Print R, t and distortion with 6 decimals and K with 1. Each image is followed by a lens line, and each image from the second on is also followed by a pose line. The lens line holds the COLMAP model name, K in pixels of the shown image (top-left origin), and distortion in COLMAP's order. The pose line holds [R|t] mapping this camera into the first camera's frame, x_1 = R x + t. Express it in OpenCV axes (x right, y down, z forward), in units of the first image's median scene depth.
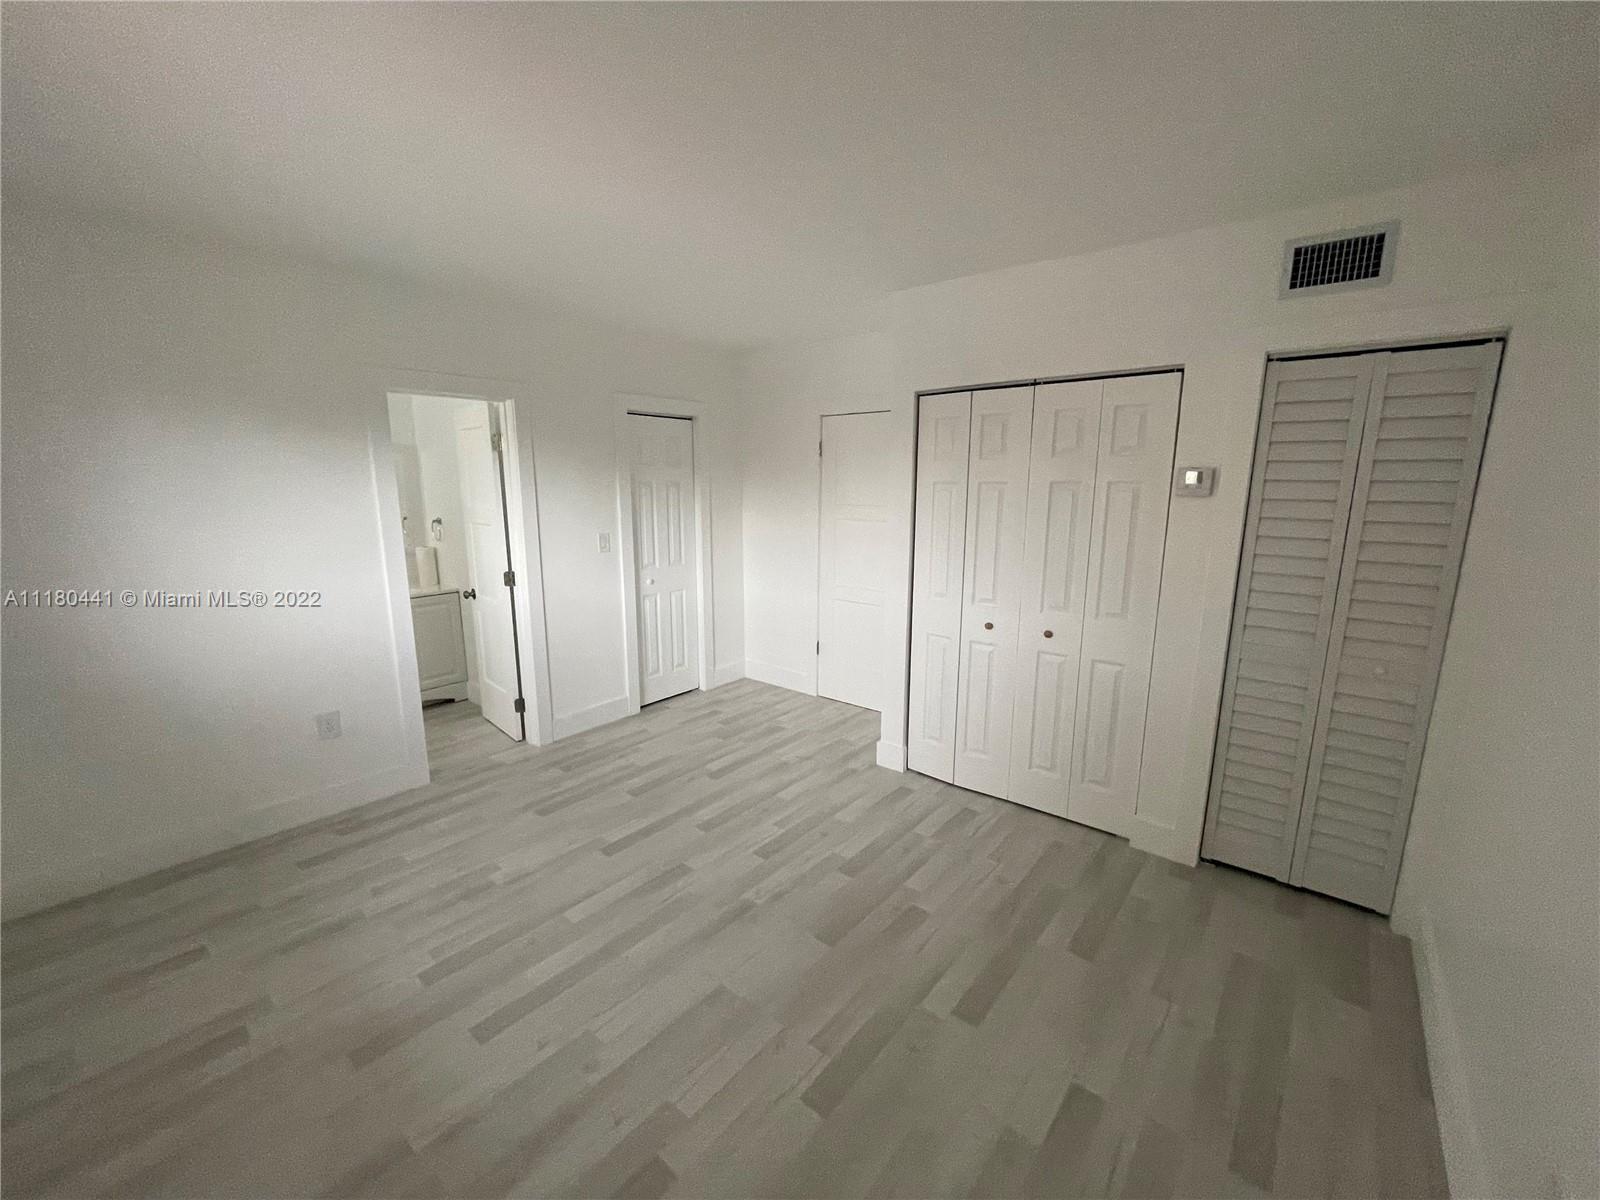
lens RADIAL K [[646.5, 0, 801.8], [0, 646.5, 603.8], [0, 0, 1]] dist [-0.007647, -0.000304]
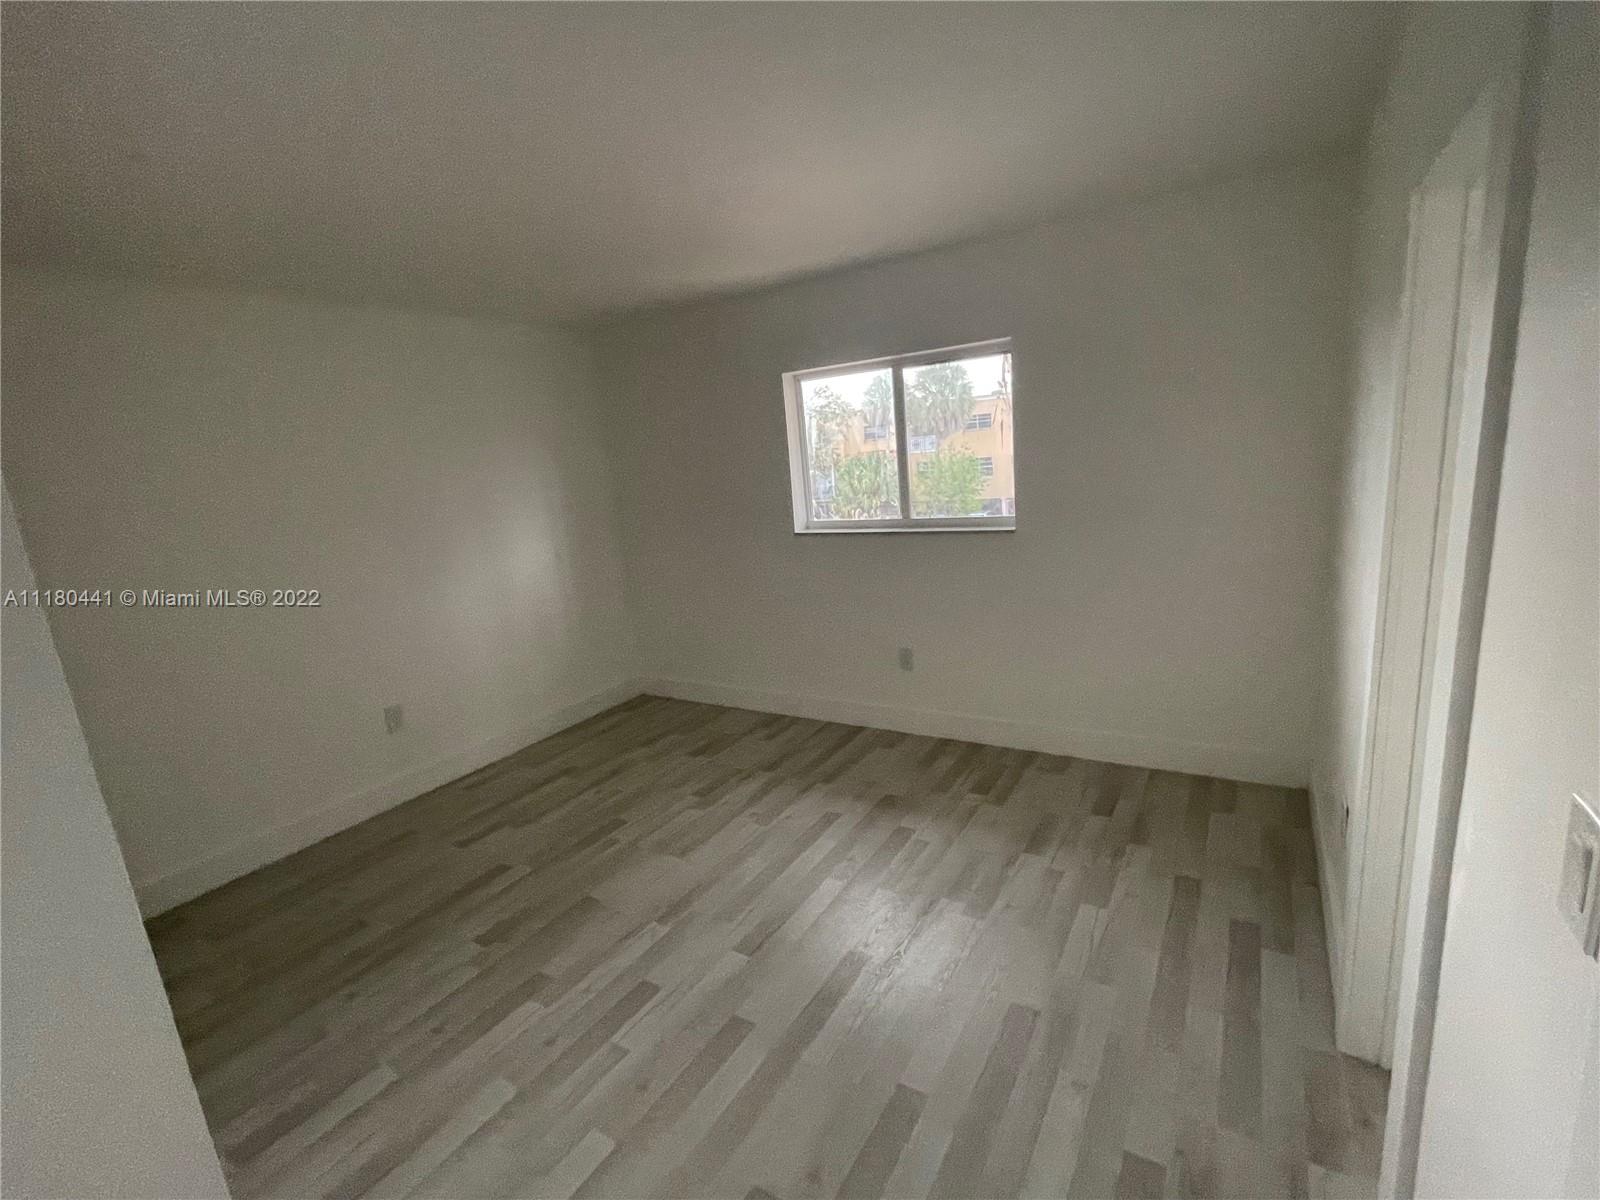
lens RADIAL K [[715.1, 0, 786.3], [0, 715.1, 608.2], [0, 0, 1]] dist [-0.000317, 0.000010]
pose [[-0.989270, 0.107276, -0.099178, -0.185547], [0.060883, 0.919803, 0.387628, -0.320796], [0.132807, 0.377430, -0.916465, 1.630279]]
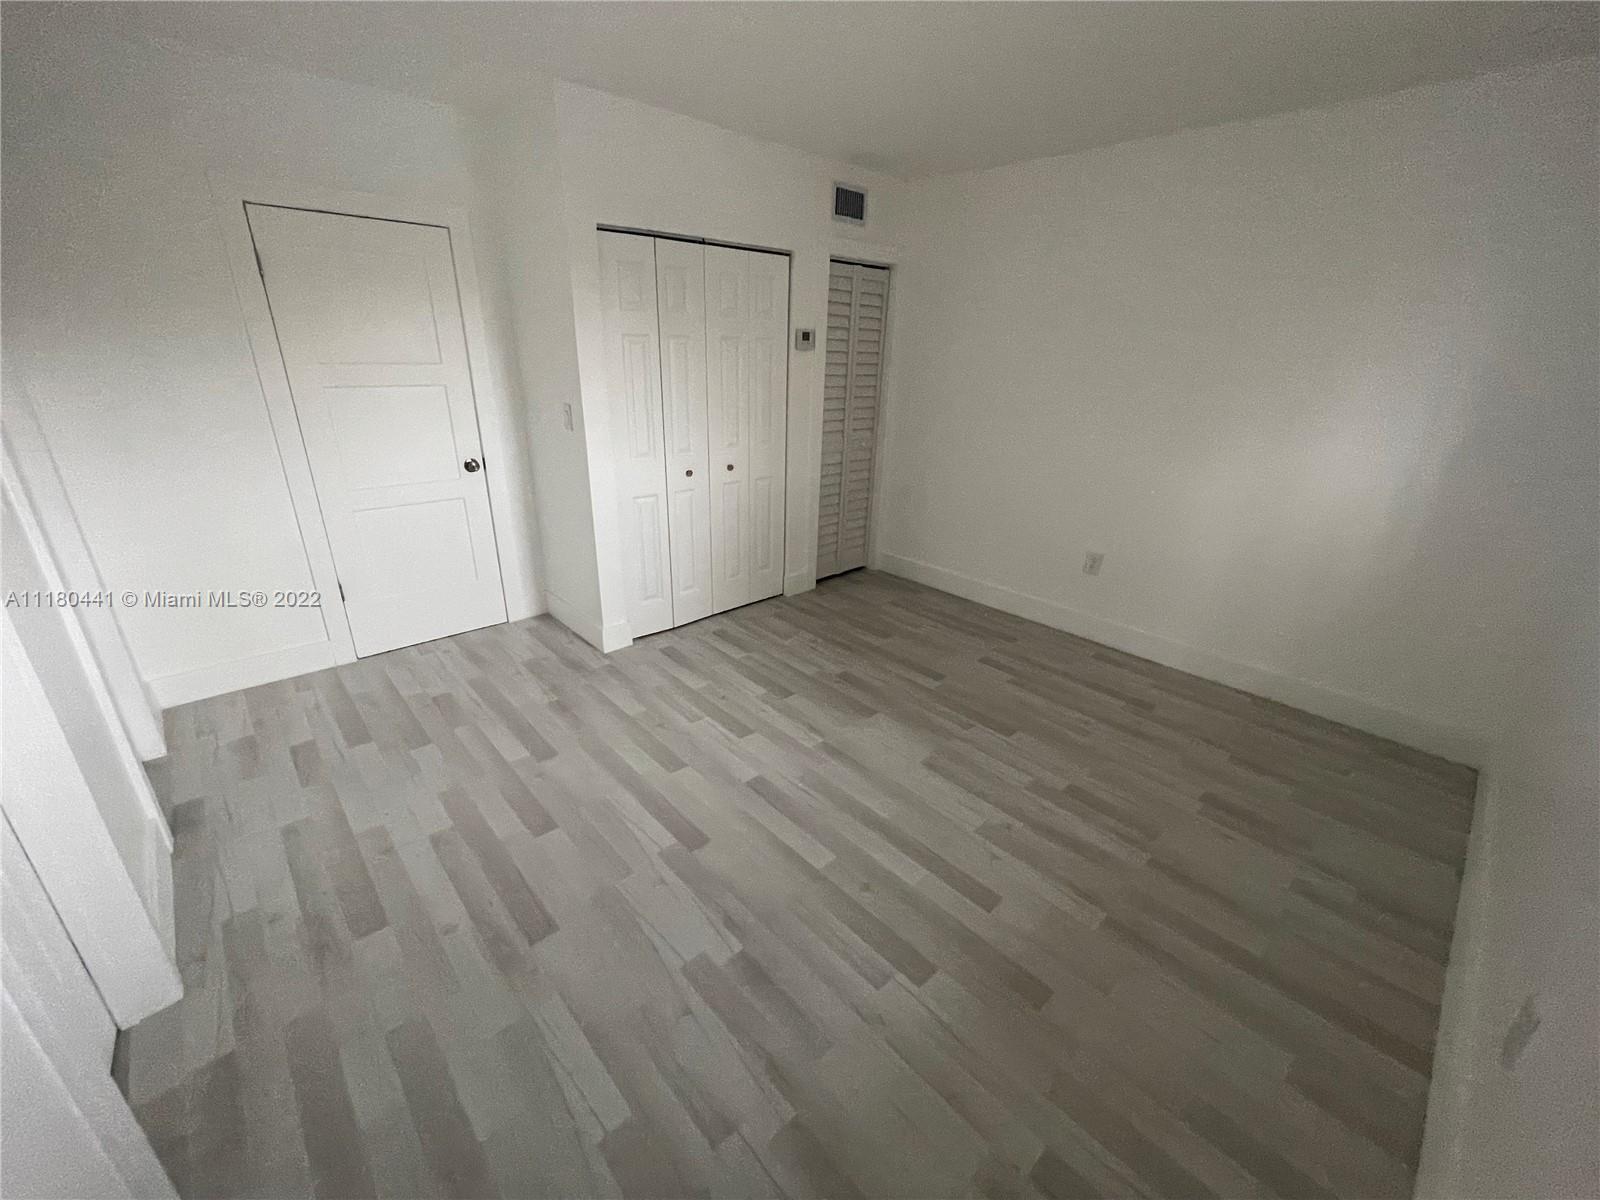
lens RADIAL K [[646.5, 0, 801.8], [0, 646.5, 603.8], [0, 0, 1]] dist [-0.007647, -0.000304]
pose [[0.130272, -0.367444, 0.920877, -0.907725], [0.157819, 0.924635, 0.346618, -0.128722], [-0.978837, 0.100177, 0.178444, 0.727823]]
